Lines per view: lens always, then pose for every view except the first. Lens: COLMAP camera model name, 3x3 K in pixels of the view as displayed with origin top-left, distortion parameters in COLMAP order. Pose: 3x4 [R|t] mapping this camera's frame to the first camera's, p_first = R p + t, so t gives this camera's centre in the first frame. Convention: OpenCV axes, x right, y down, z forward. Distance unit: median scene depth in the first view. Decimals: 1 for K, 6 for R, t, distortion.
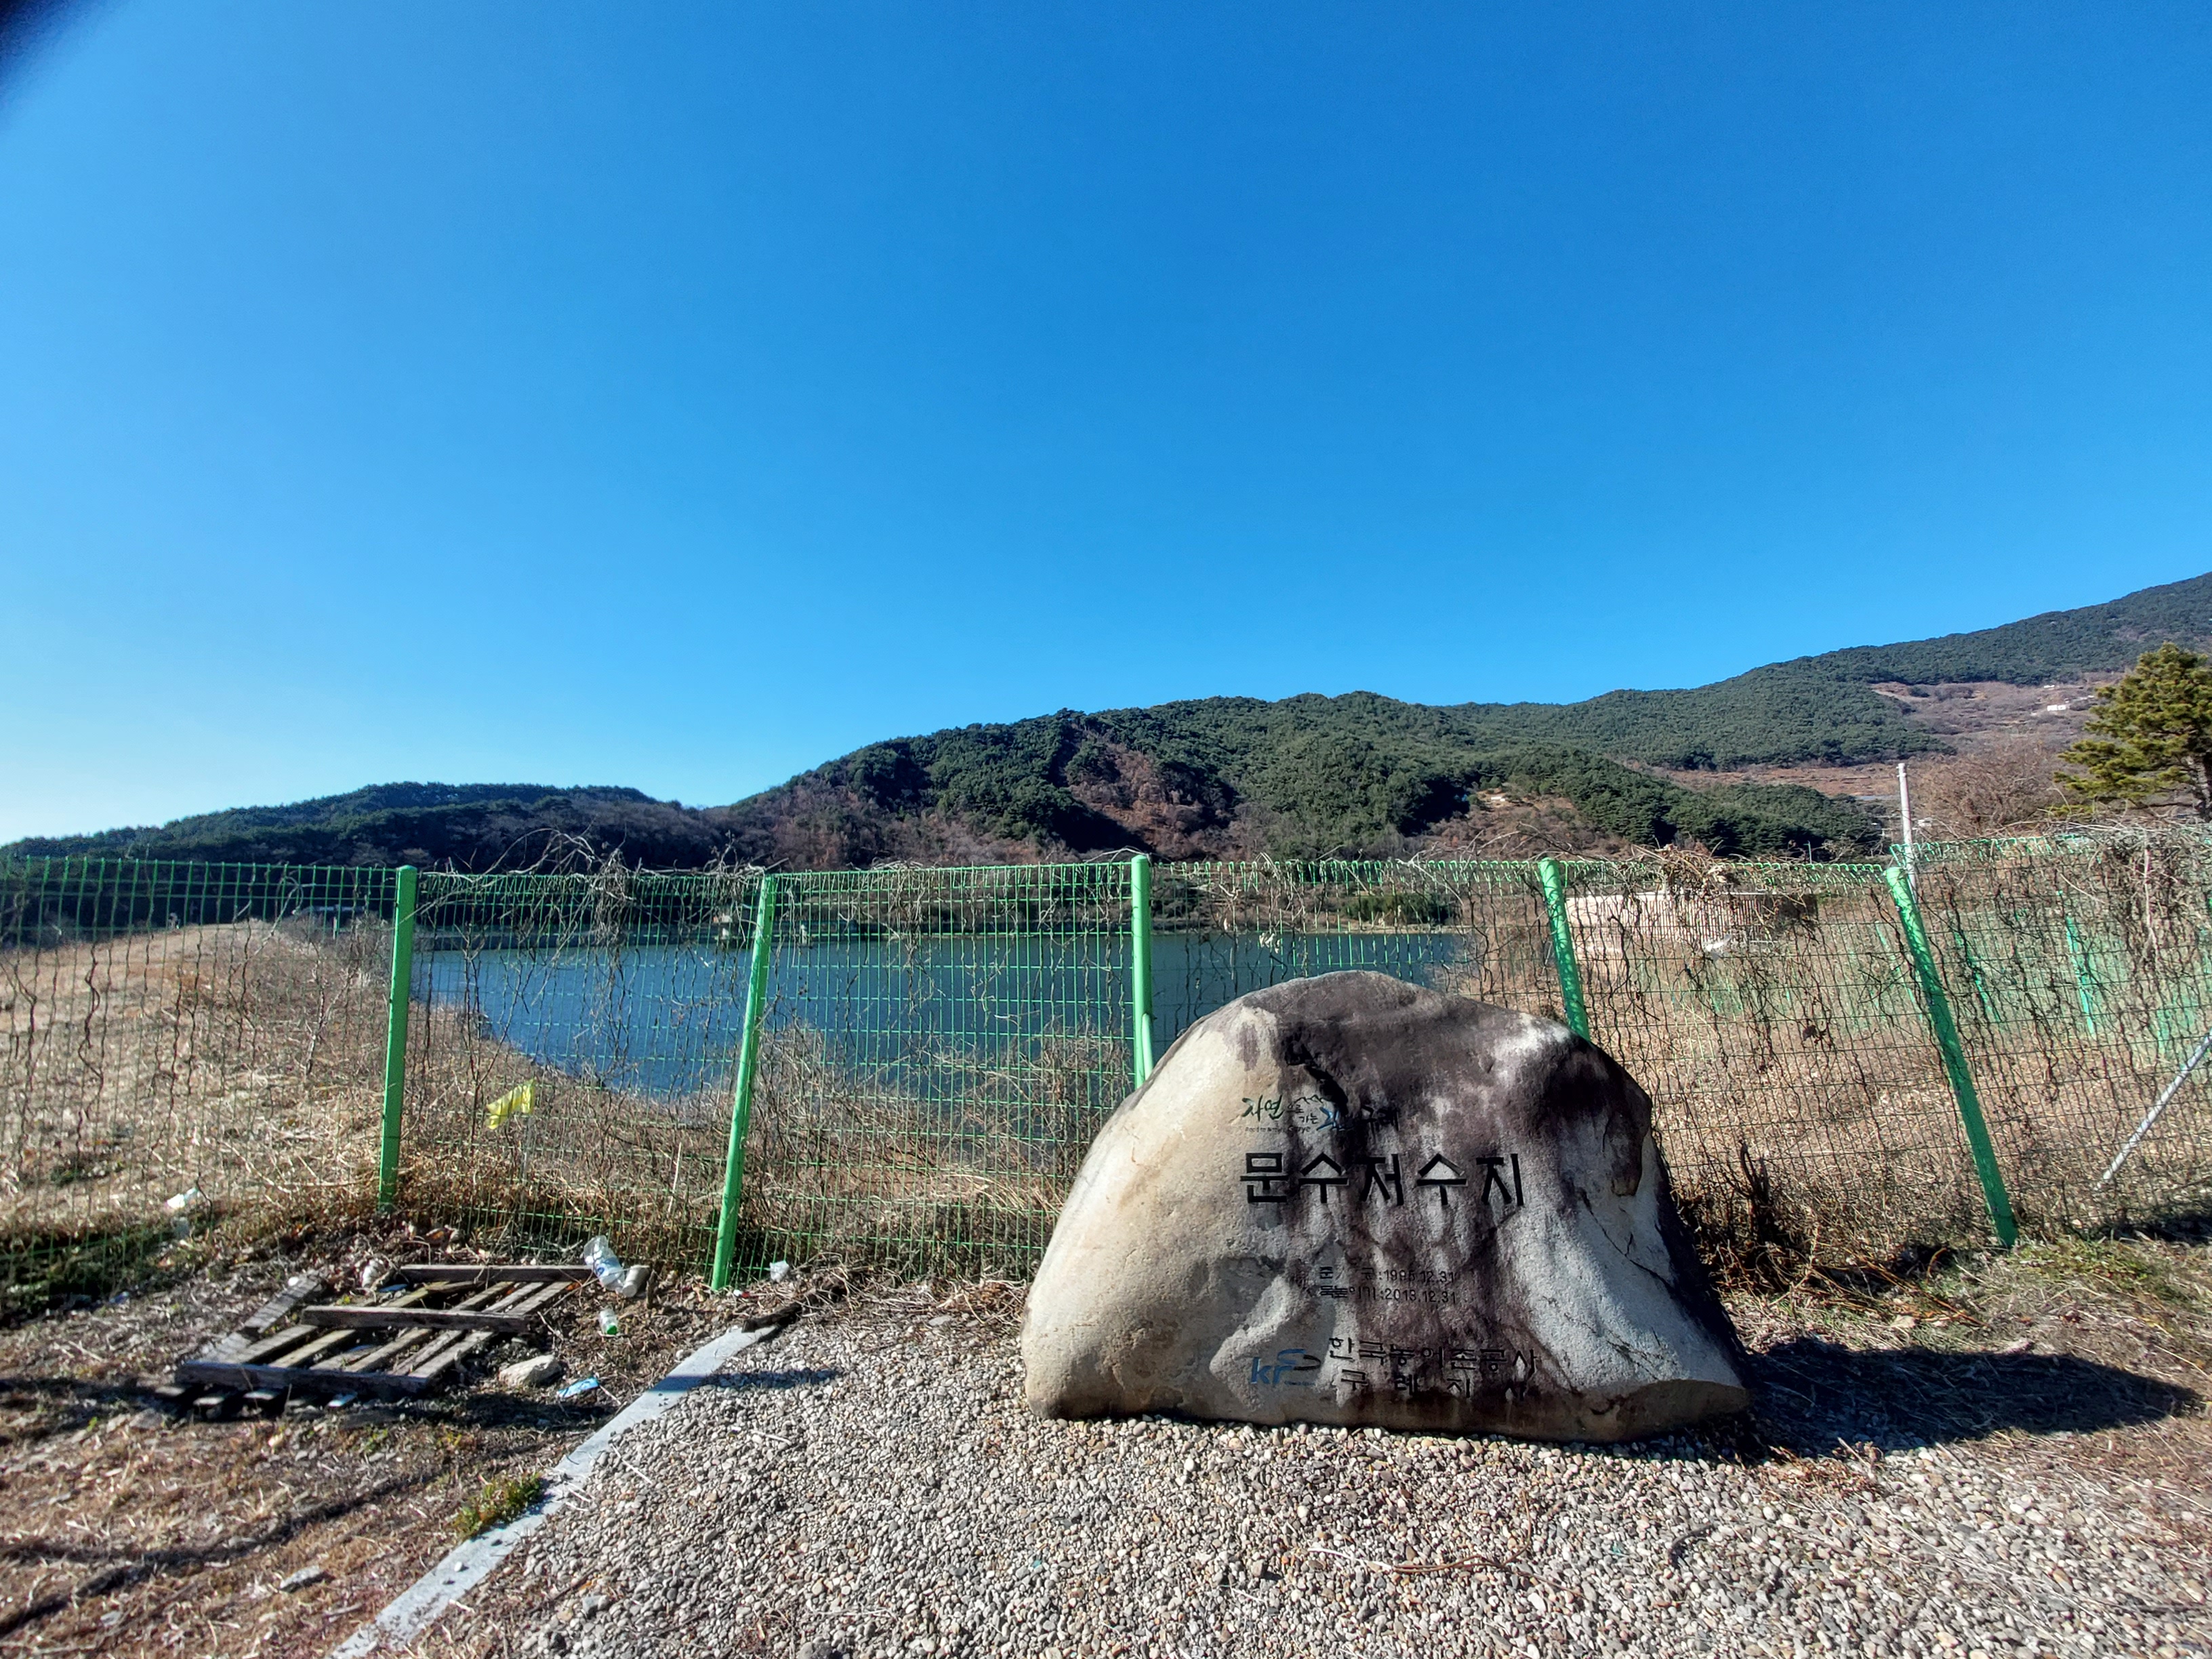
lens RADIAL K [[871.0, 0, 1106.0], [0, 871.0, 829.5], [0, 0, 1]] dist [0.002743, -0.006663]
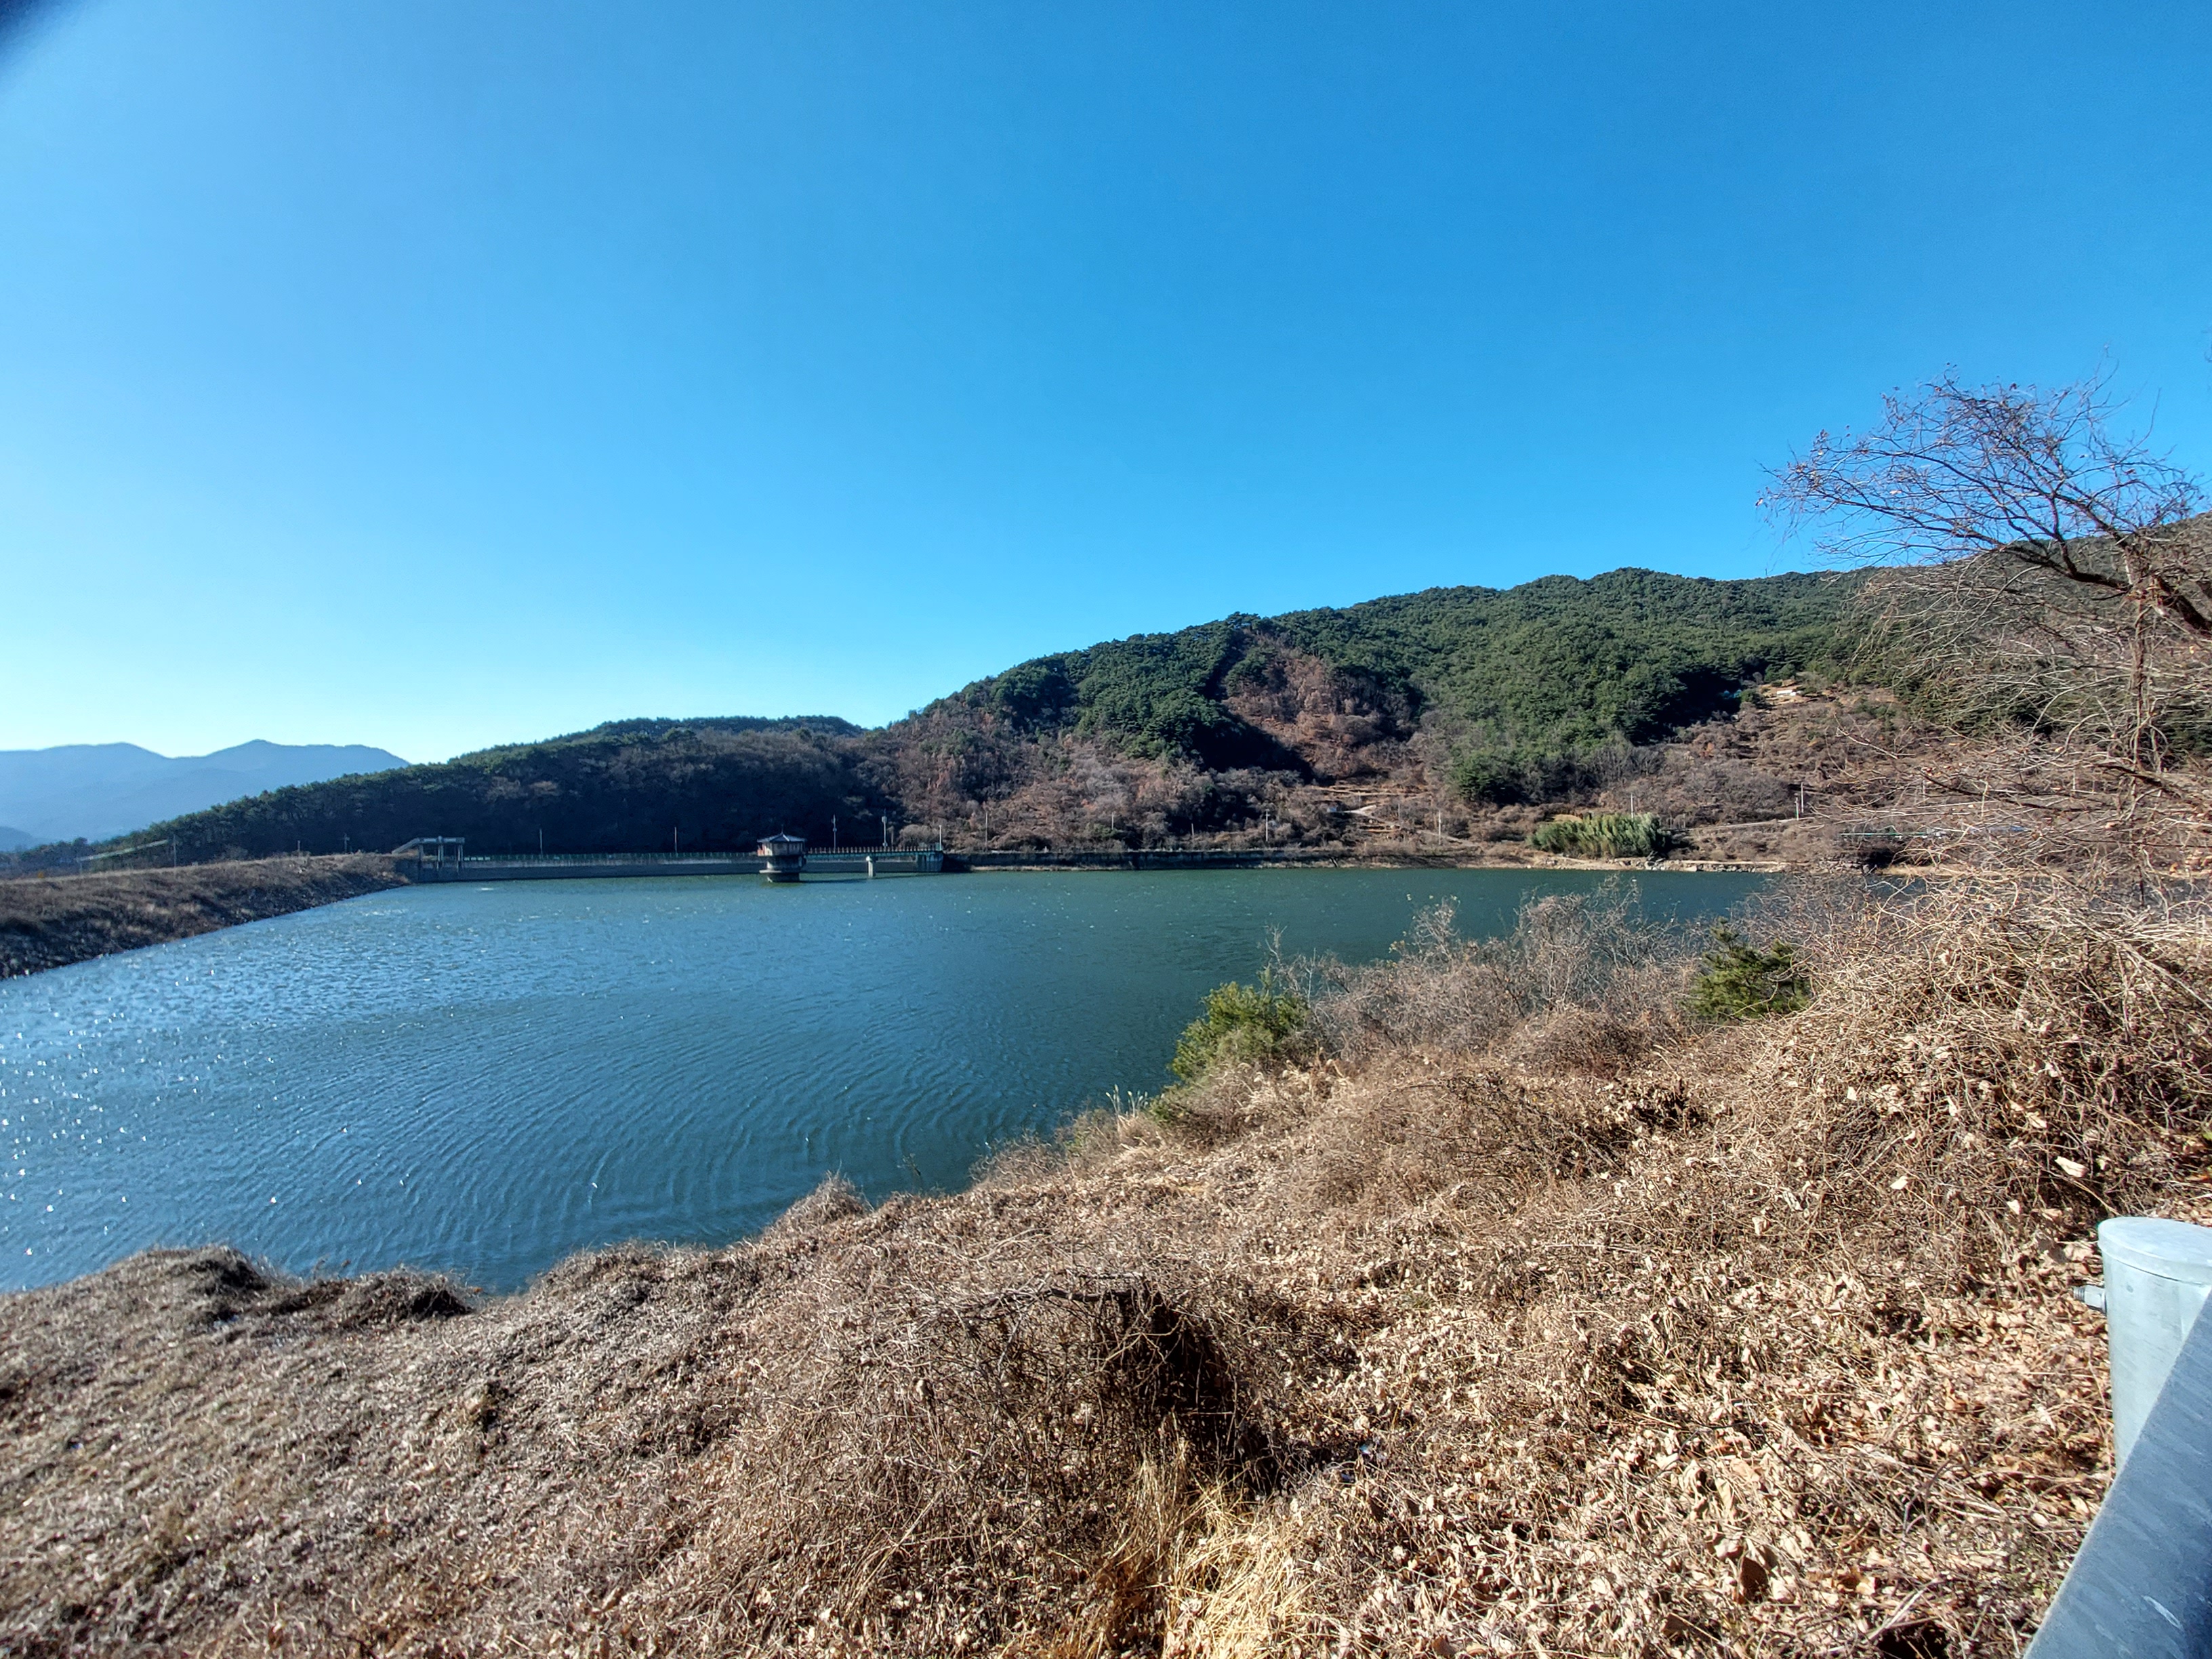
lens RADIAL K [[871.0, 0, 1106.0], [0, 871.0, 829.5], [0, 0, 1]] dist [0.002743, -0.006663]
pose [[0.959746, 0.002548, -0.280859, 0.097476], [0.024185, 0.995495, 0.091676, -0.000144], [0.279827, -0.094778, 0.955361, 0.093198]]
